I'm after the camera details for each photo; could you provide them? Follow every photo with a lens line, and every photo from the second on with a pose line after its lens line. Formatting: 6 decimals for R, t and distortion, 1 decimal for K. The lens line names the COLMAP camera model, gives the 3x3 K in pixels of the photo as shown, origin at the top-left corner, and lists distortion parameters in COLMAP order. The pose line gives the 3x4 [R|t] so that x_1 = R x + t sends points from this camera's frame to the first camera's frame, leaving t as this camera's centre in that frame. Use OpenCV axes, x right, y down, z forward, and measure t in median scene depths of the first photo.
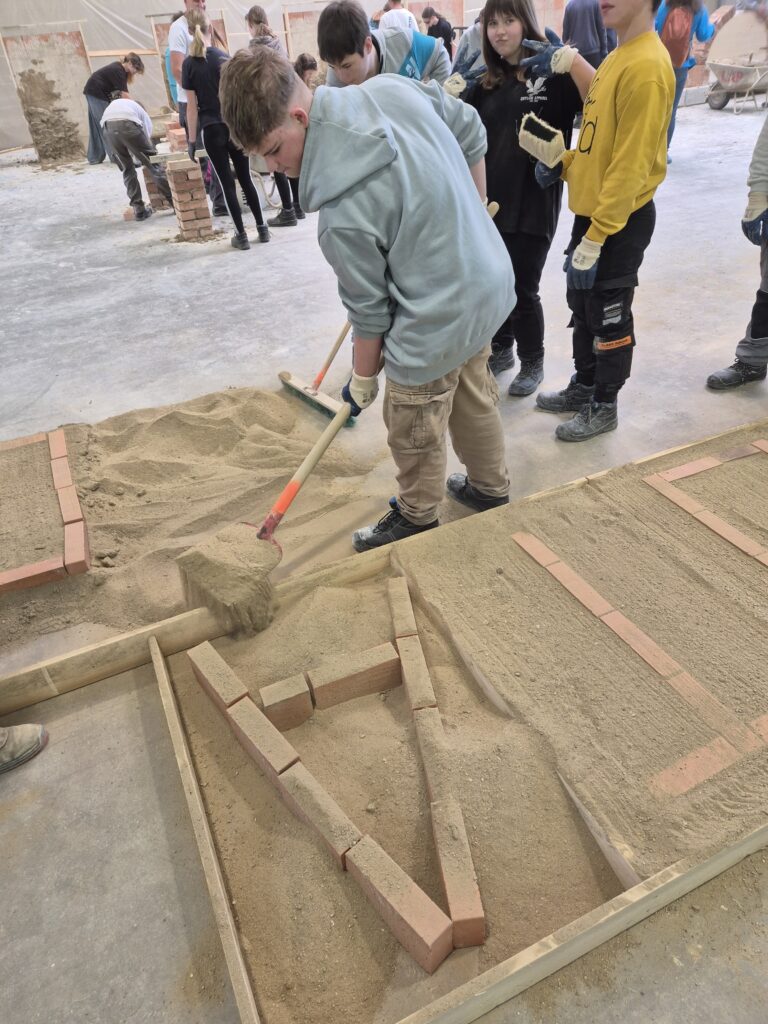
lens RADIAL K [[686.3, 0, 379.4], [0, 686.3, 514.7], [0, 0, 1]] dist [0.041536, -0.048030]
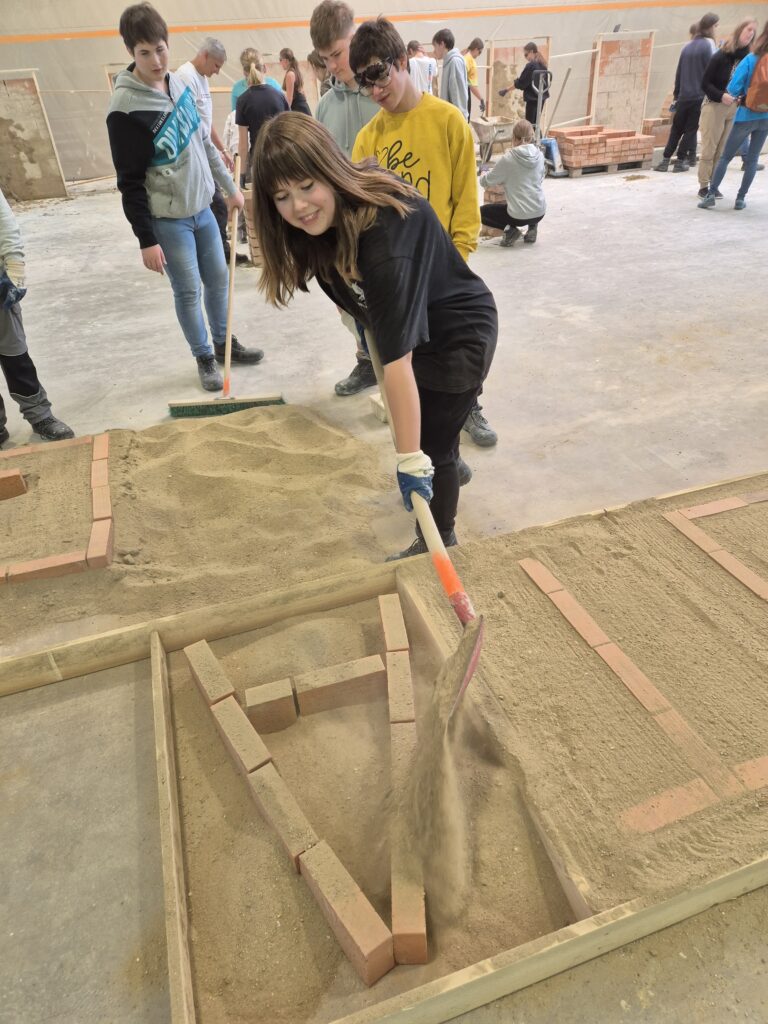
lens RADIAL K [[686.3, 0, 394.4], [0, 686.3, 510.9], [0, 0, 1]] dist [0.041536, -0.048030]
pose [[0.994454, 0.065133, -0.082577, 0.115653], [-0.069135, 0.996520, -0.046558, 0.021172], [0.079257, 0.052009, 0.995497, -0.016699]]
